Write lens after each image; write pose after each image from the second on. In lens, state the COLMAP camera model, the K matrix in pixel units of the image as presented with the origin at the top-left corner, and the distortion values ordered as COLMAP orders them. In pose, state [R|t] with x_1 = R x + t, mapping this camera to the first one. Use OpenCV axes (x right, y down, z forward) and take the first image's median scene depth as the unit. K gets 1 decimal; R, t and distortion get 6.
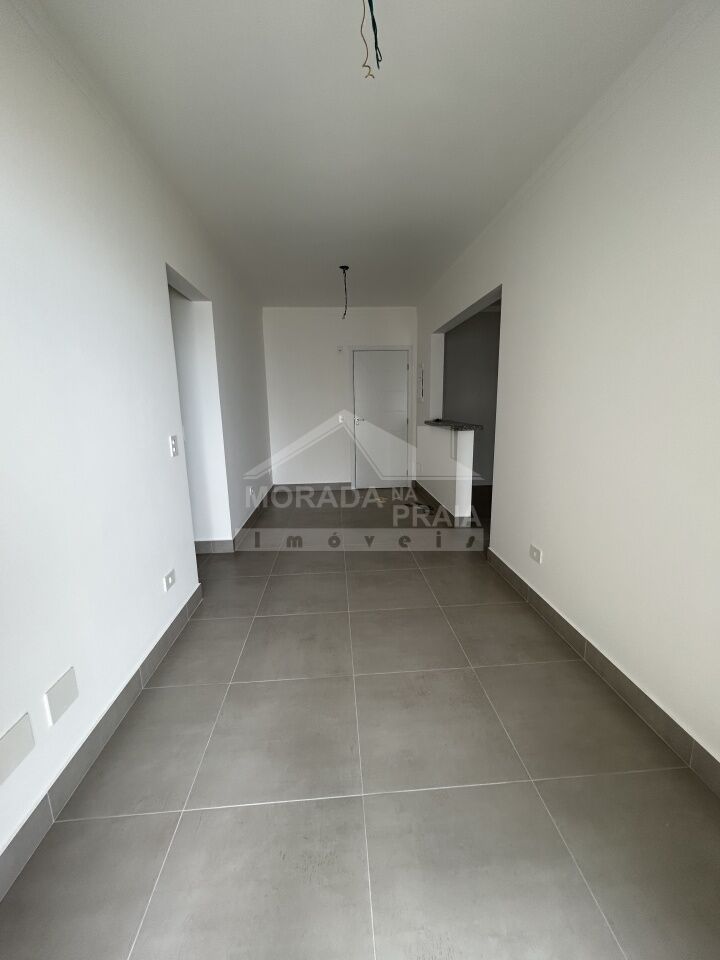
lens RADIAL K [[387.4, 0, 360.1], [0, 387.4, 479.8], [0, 0, 1]] dist [0.000847, 0.000978]
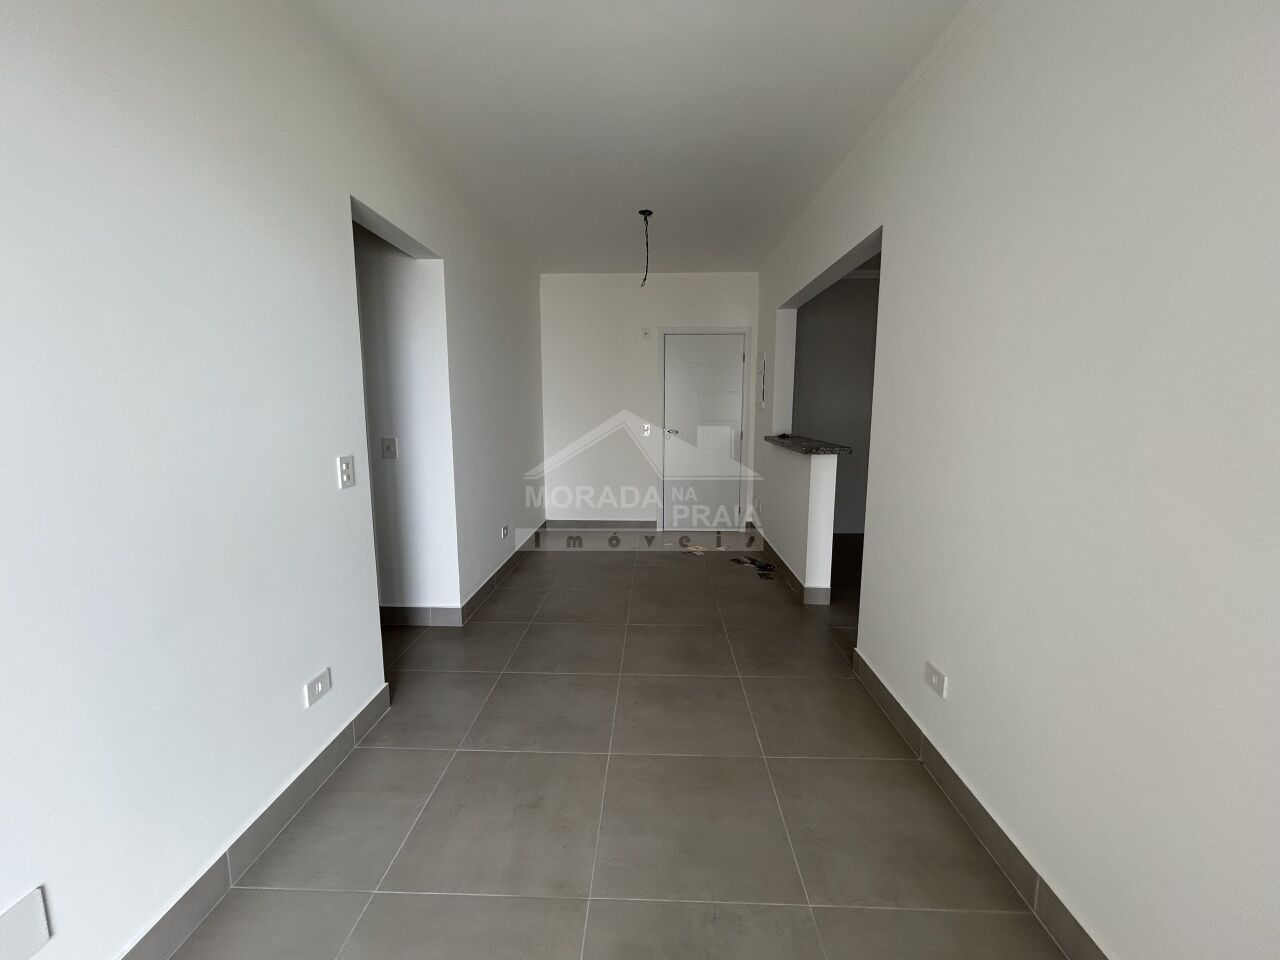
lens RADIAL K [[516.5, 0, 640.0], [0, 516.5, 478.5], [0, 0, 1]] dist [0.000847, 0.000978]
pose [[0.994678, 0.031282, -0.098171, 0.058727], [-0.036710, 0.997867, -0.053984, -0.031290], [0.096273, 0.057301, 0.993704, 0.127812]]
